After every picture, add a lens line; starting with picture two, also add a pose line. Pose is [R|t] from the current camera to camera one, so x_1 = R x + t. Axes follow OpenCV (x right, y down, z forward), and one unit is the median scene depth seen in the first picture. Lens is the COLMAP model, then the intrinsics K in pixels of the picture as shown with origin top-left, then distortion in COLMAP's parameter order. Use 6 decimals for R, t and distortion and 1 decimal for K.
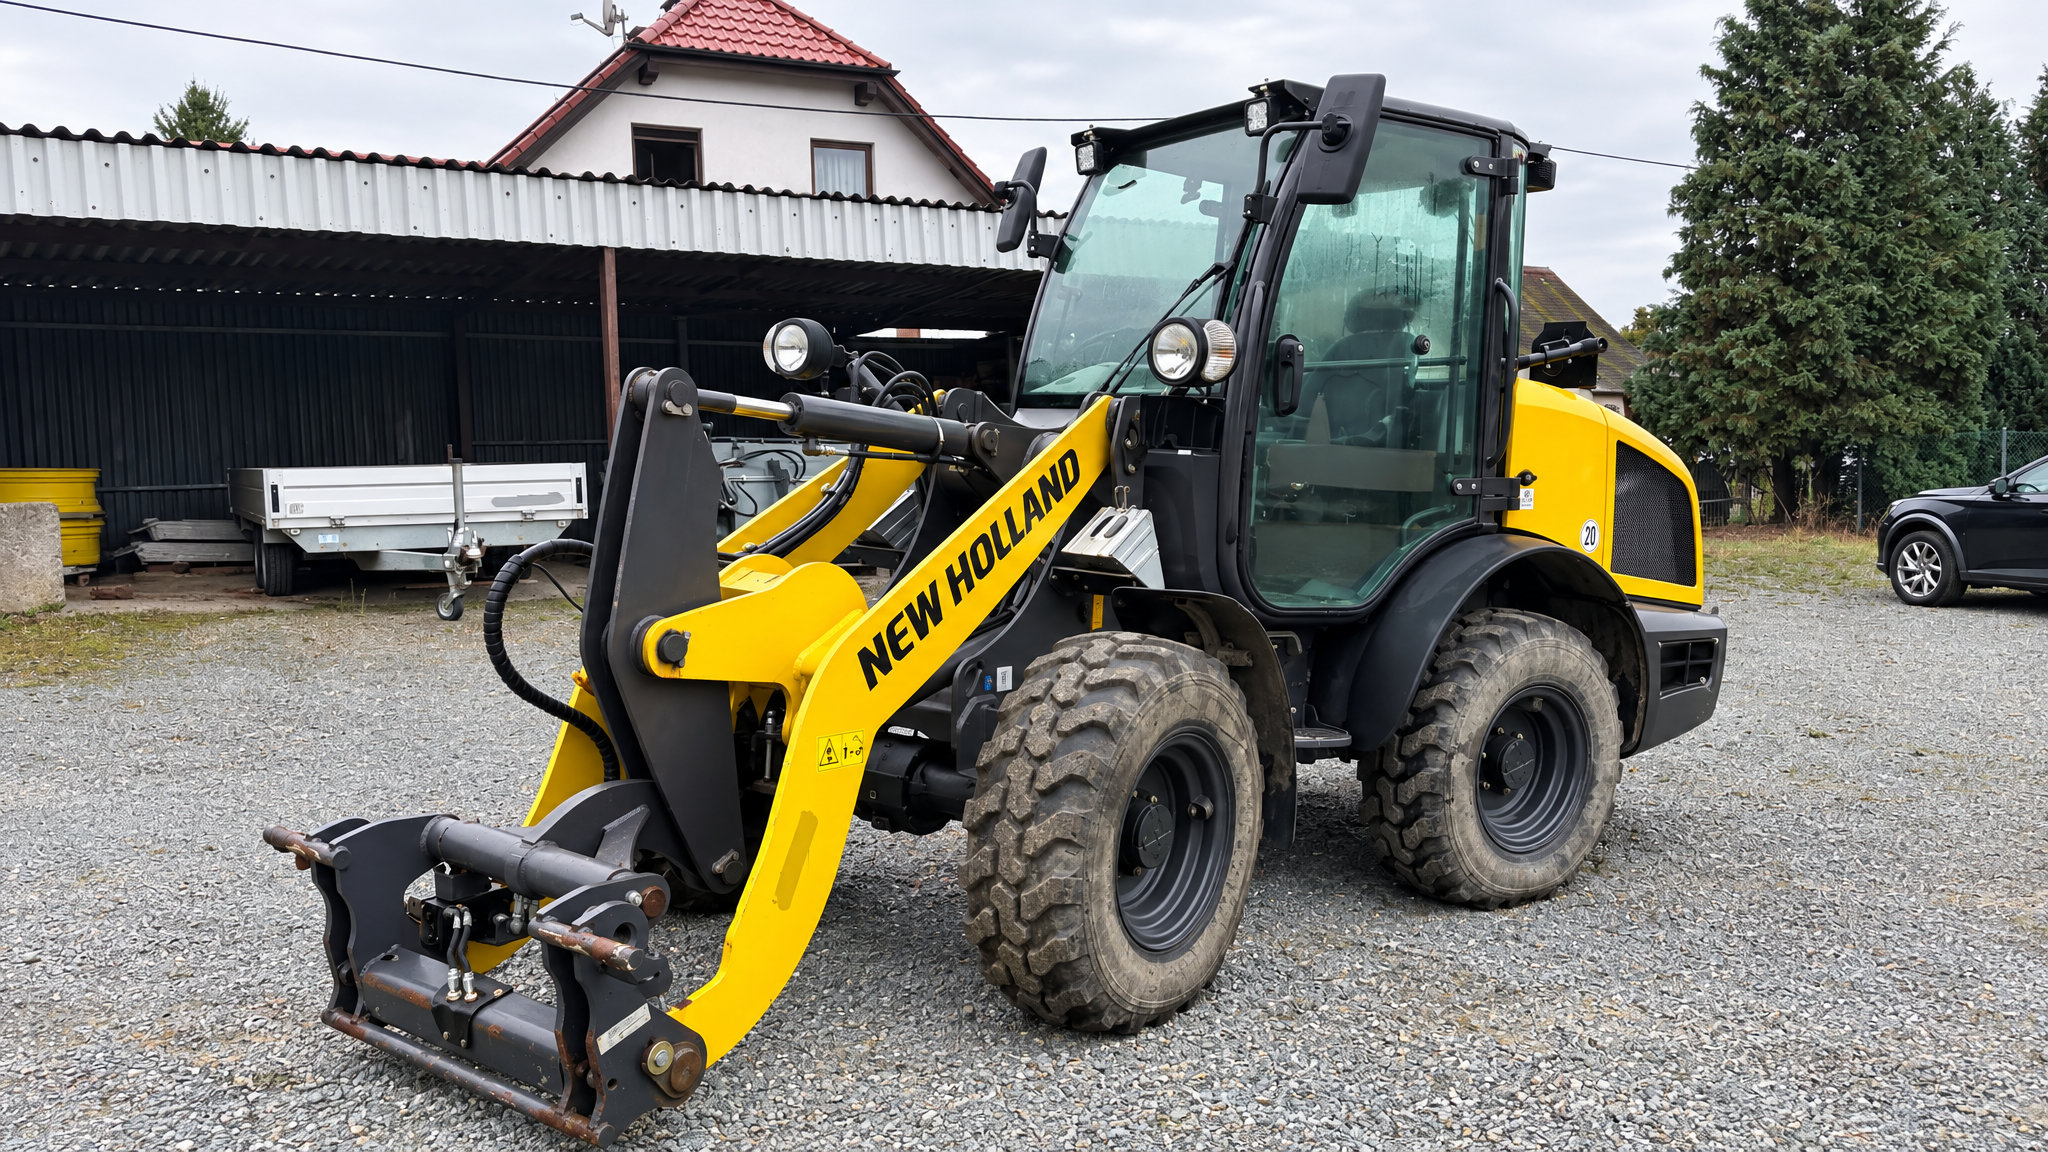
lens RADIAL K [[1550.6, 0, 1024.0], [0, 1550.6, 576.0], [0, 0, 1]] dist [0.092945, 0.003914]
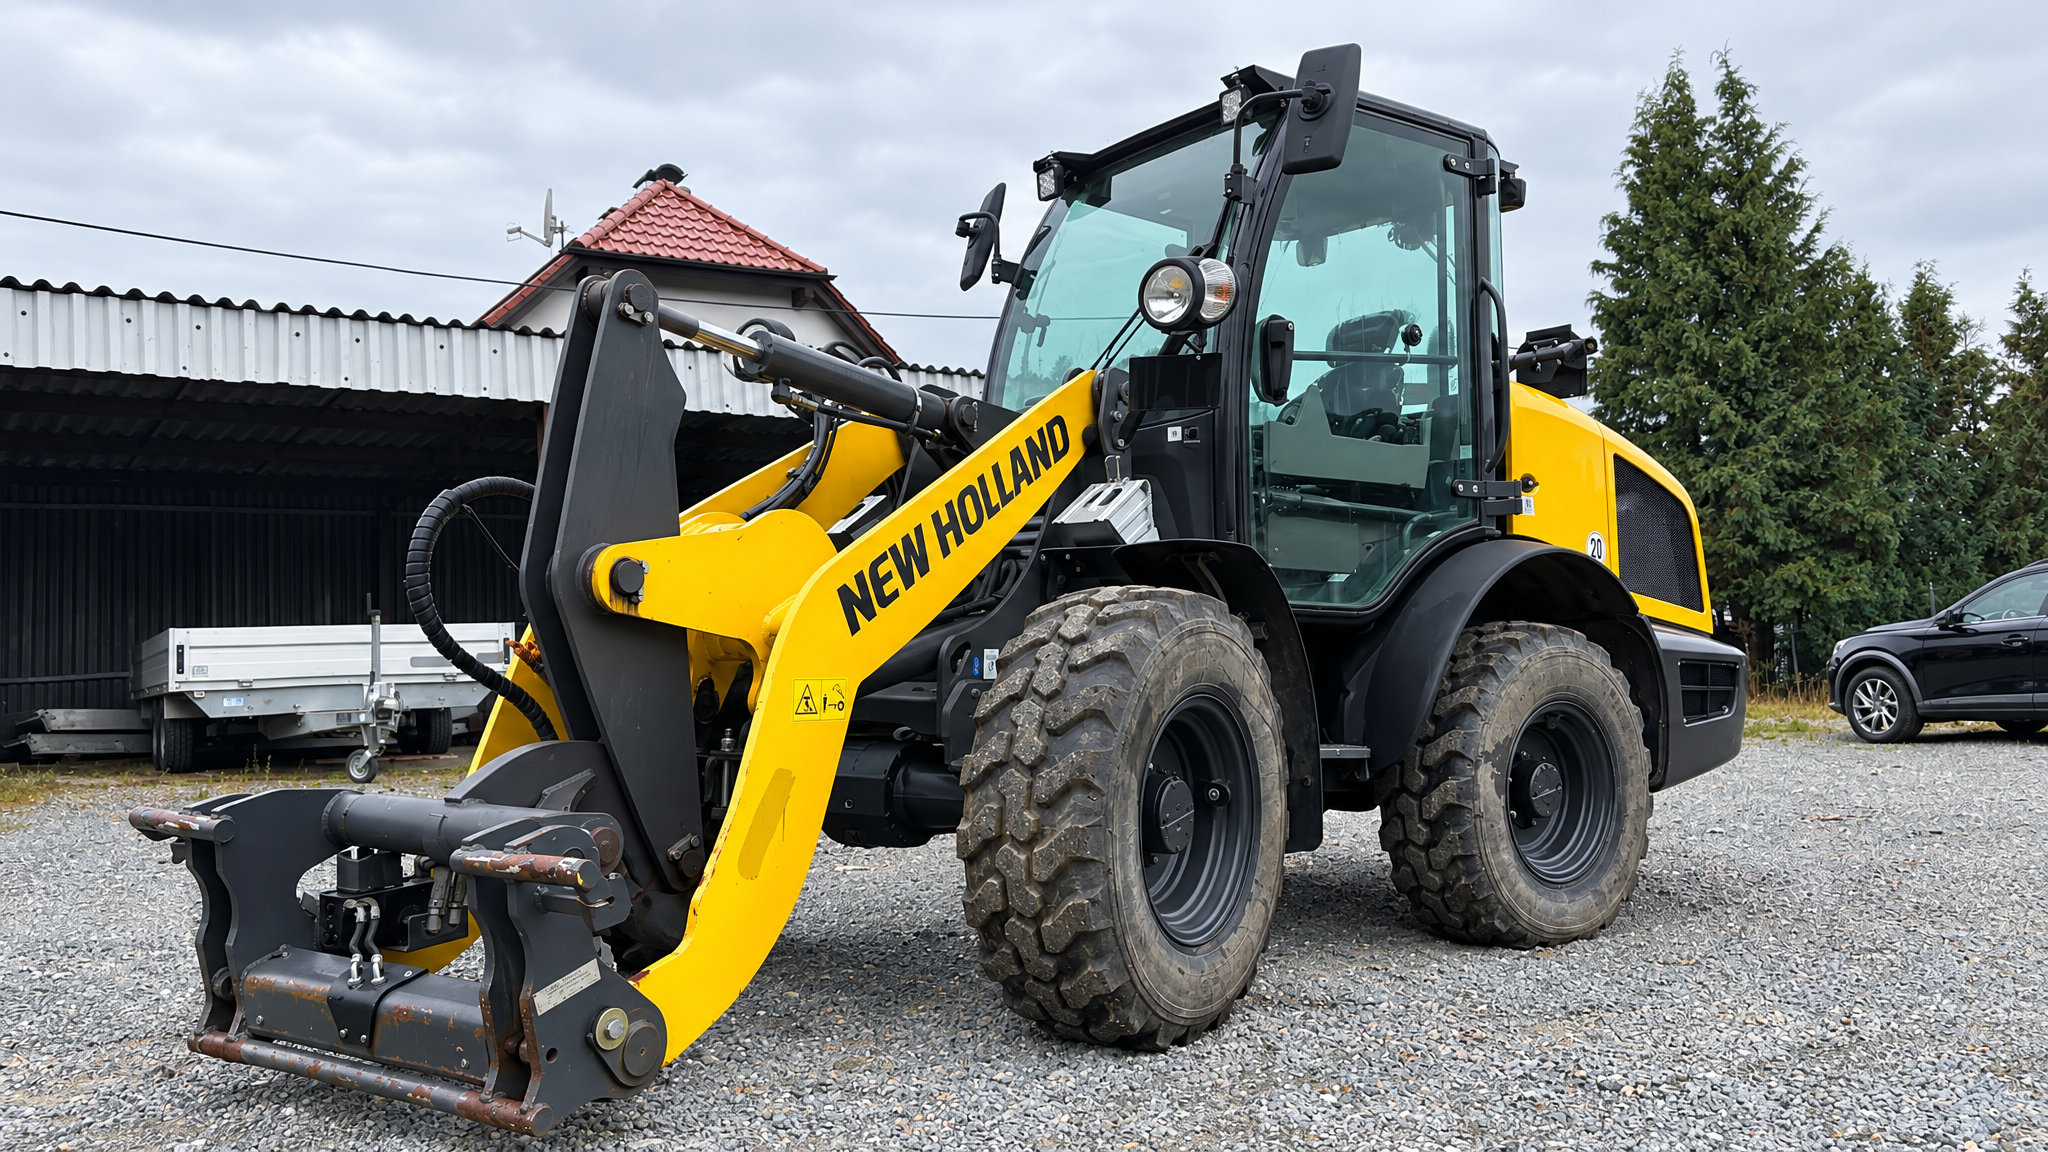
lens RADIAL K [[1547.6, 0, 1023.9], [0, 1547.6, 539.7], [0, 0, 1]] dist [0.088258, -0.006872]
pose [[0.998540, -0.027489, 0.046510, -0.034581], [0.035190, 0.984143, -0.173850, 0.148344], [-0.040993, 0.175233, 0.983673, 0.103123]]
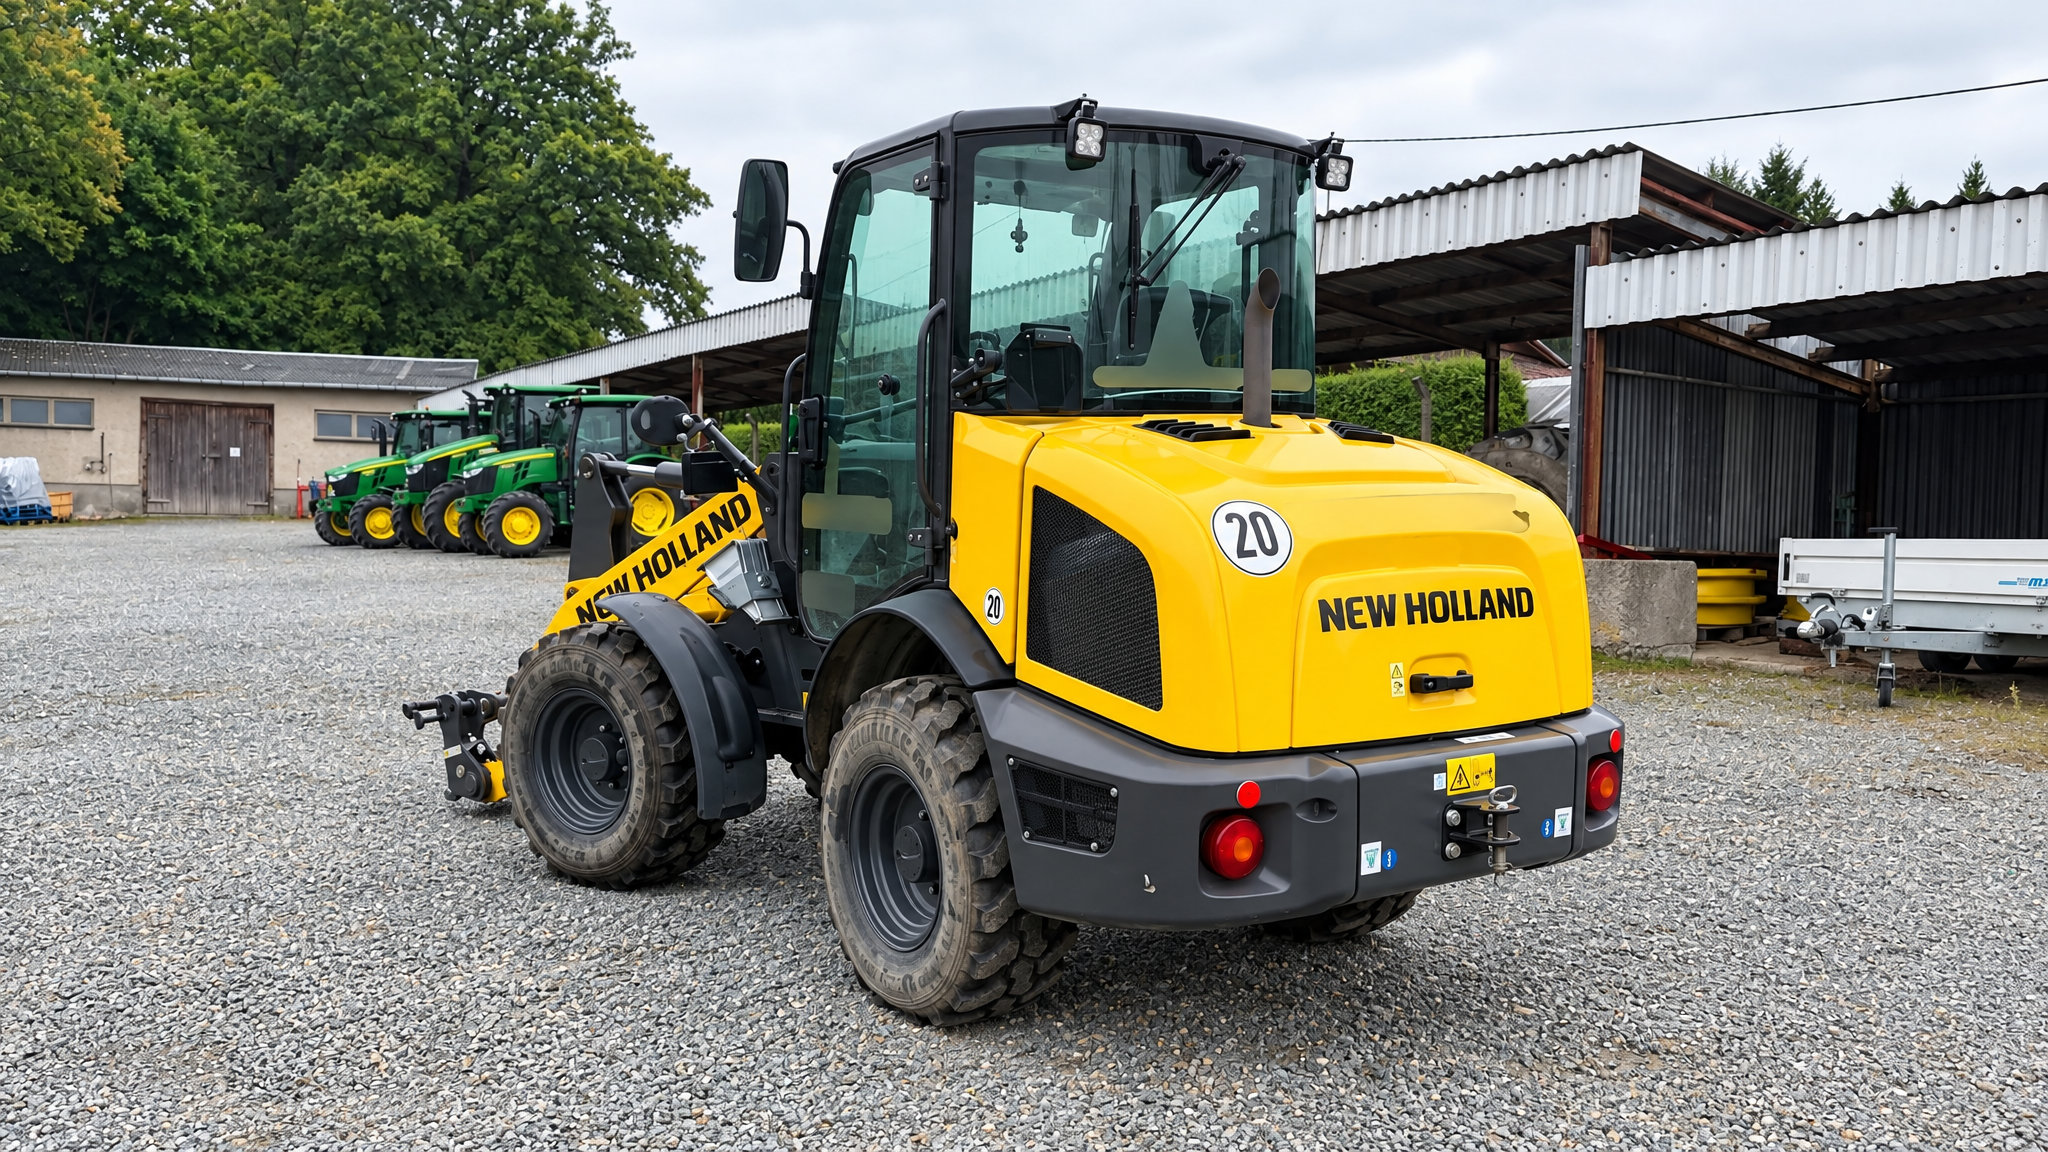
lens RADIAL K [[1550.6, 0, 1024.0], [0, 1550.6, 576.0], [0, 0, 1]] dist [0.092945, 0.003914]
pose [[0.008190, 0.041257, -0.999115, 1.397249], [-0.097680, 0.994403, 0.040261, -0.089648], [0.995184, 0.097263, 0.012174, 1.227599]]
